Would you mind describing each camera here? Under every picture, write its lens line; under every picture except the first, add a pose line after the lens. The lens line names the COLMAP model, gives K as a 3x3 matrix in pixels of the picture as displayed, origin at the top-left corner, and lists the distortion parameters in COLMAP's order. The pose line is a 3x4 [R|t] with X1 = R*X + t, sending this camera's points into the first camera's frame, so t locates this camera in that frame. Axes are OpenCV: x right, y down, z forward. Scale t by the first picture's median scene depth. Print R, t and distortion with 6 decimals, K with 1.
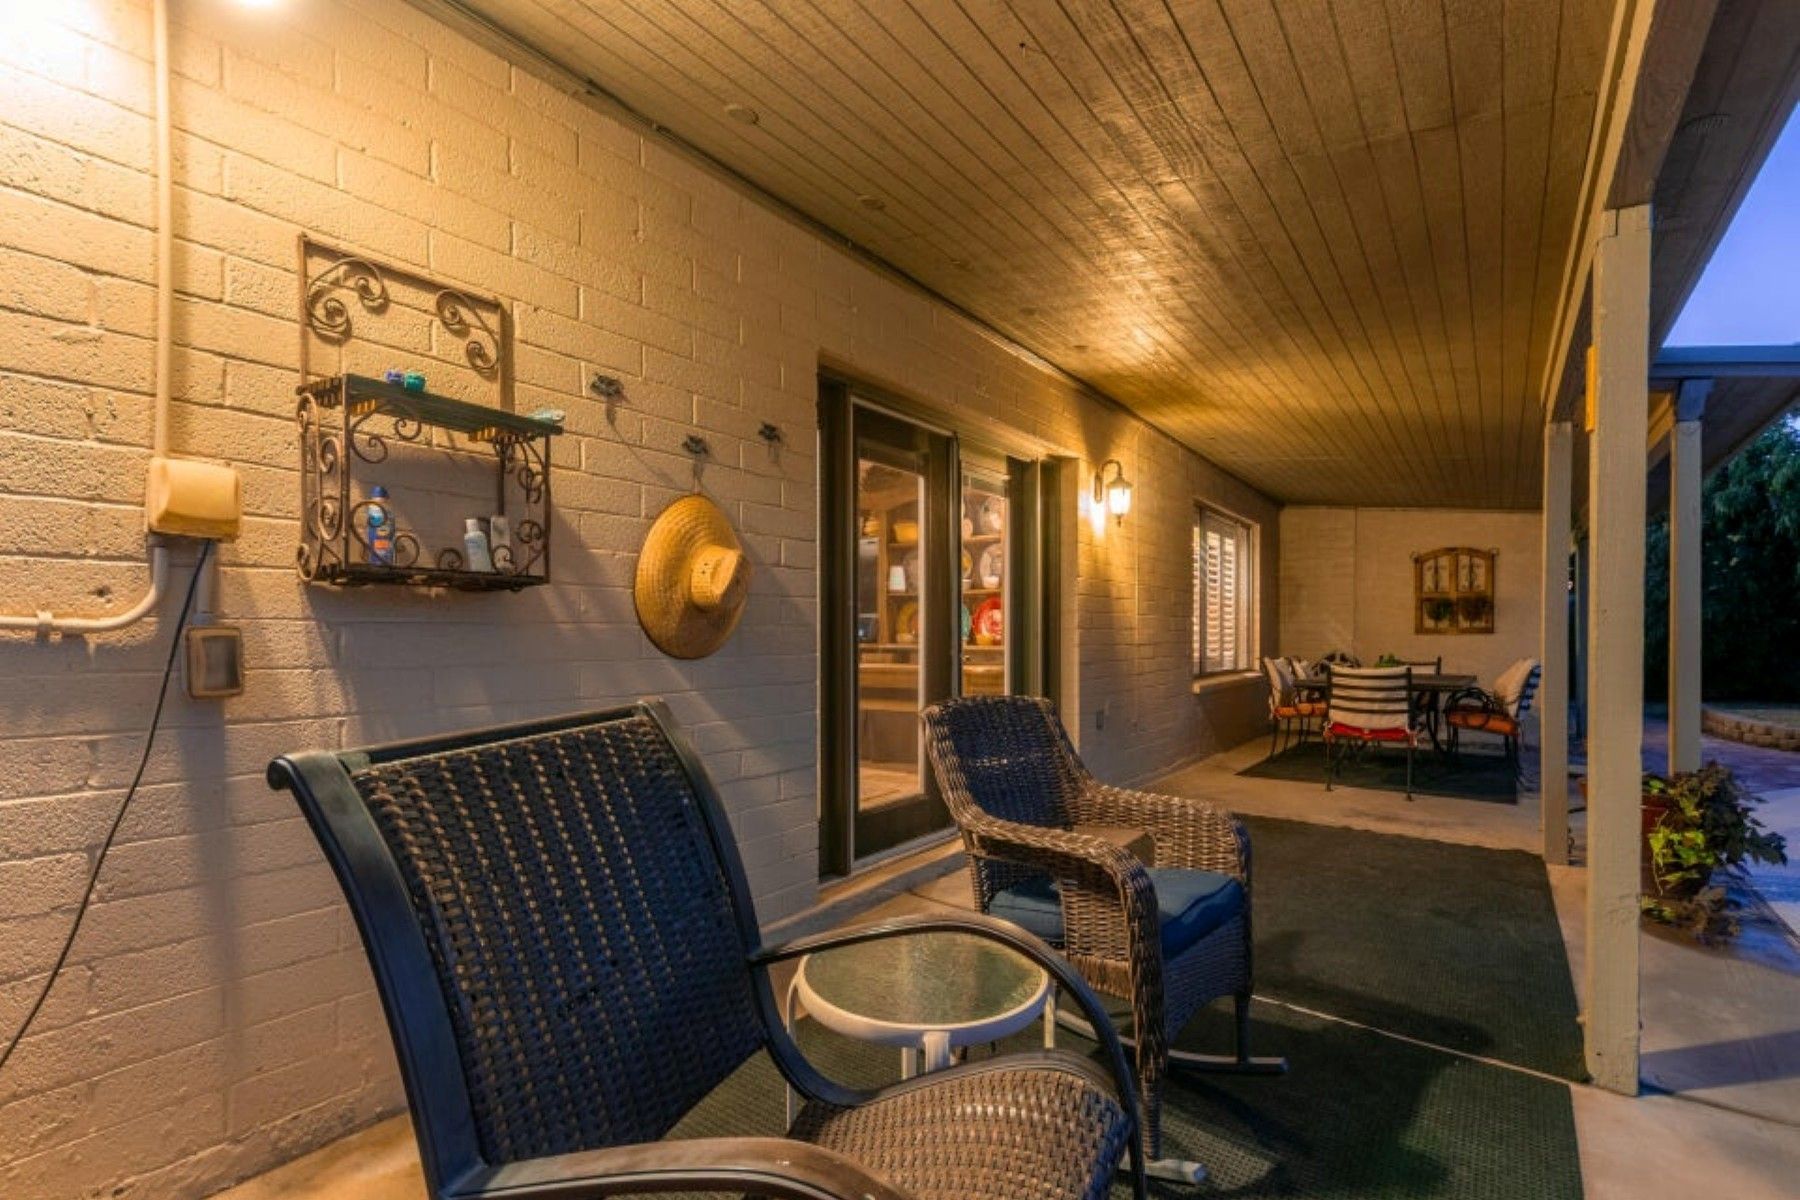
lens RADIAL K [[825.9, 0, 901.5], [0, 825.9, 615.9], [0, 0, 1]] dist [0.013596, -0.000929]
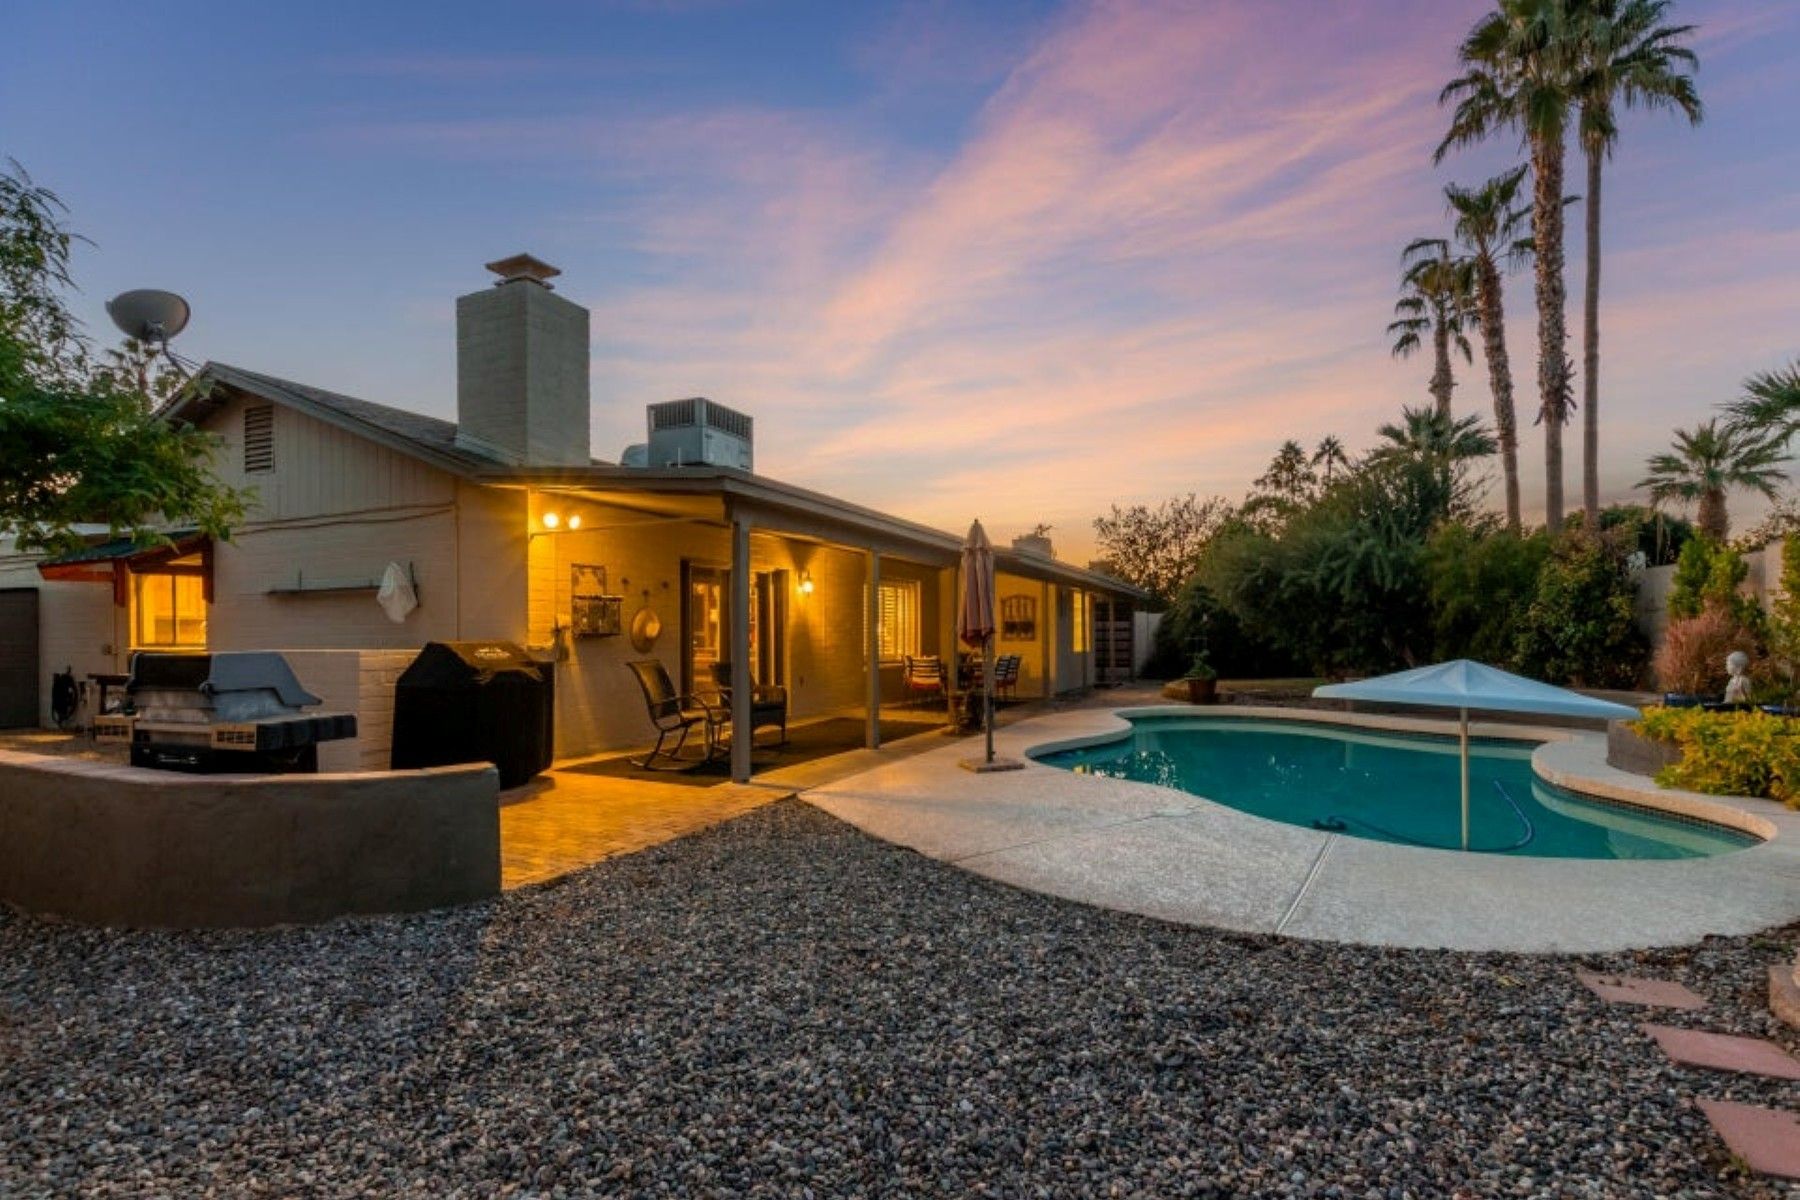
lens RADIAL K [[825.9, 0, 917.6], [0, 825.9, 626.8], [0, 0, 1]] dist [0.013596, -0.000929]
pose [[0.977143, -0.000365, 0.212584, 0.071349], [-0.001966, 0.999940, 0.010756, -0.055184], [-0.212575, -0.010928, 0.977084, -1.448155]]
